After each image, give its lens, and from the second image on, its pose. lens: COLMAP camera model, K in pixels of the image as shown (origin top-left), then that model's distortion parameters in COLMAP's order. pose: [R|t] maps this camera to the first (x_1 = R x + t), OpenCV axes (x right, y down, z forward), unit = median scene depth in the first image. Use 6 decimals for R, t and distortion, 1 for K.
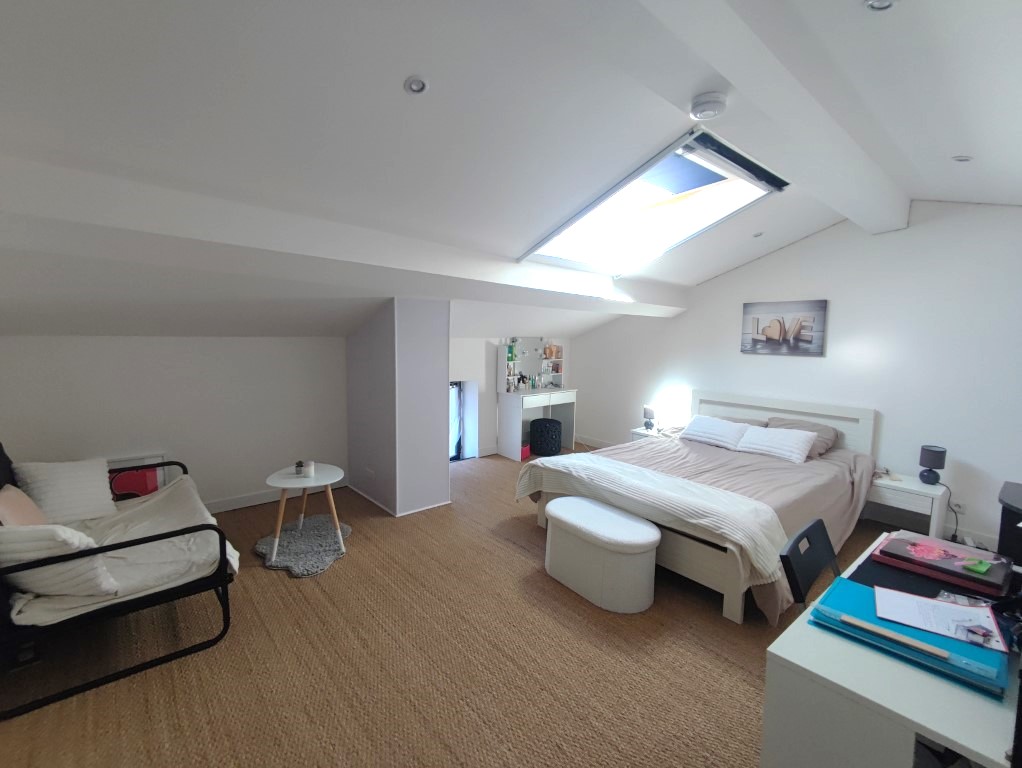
lens RADIAL K [[466.0, 0, 514.8], [0, 466.0, 383.3], [0, 0, 1]] dist [-0.001213, 0.000019]
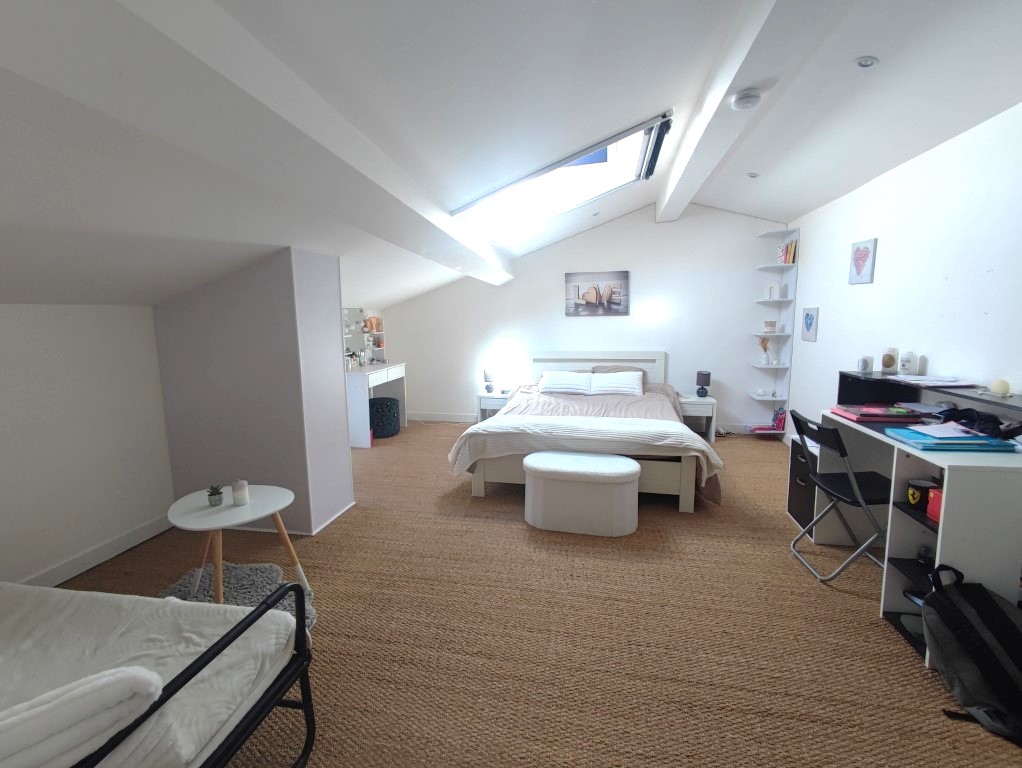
lens RADIAL K [[466.0, 0, 514.8], [0, 466.0, 383.3], [0, 0, 1]] dist [-0.001213, 0.000019]
pose [[0.782087, -0.115925, 0.612291, -0.394905], [0.091566, 0.993258, 0.071095, 0.010309], [-0.616405, 0.000463, 0.787429, 0.164762]]
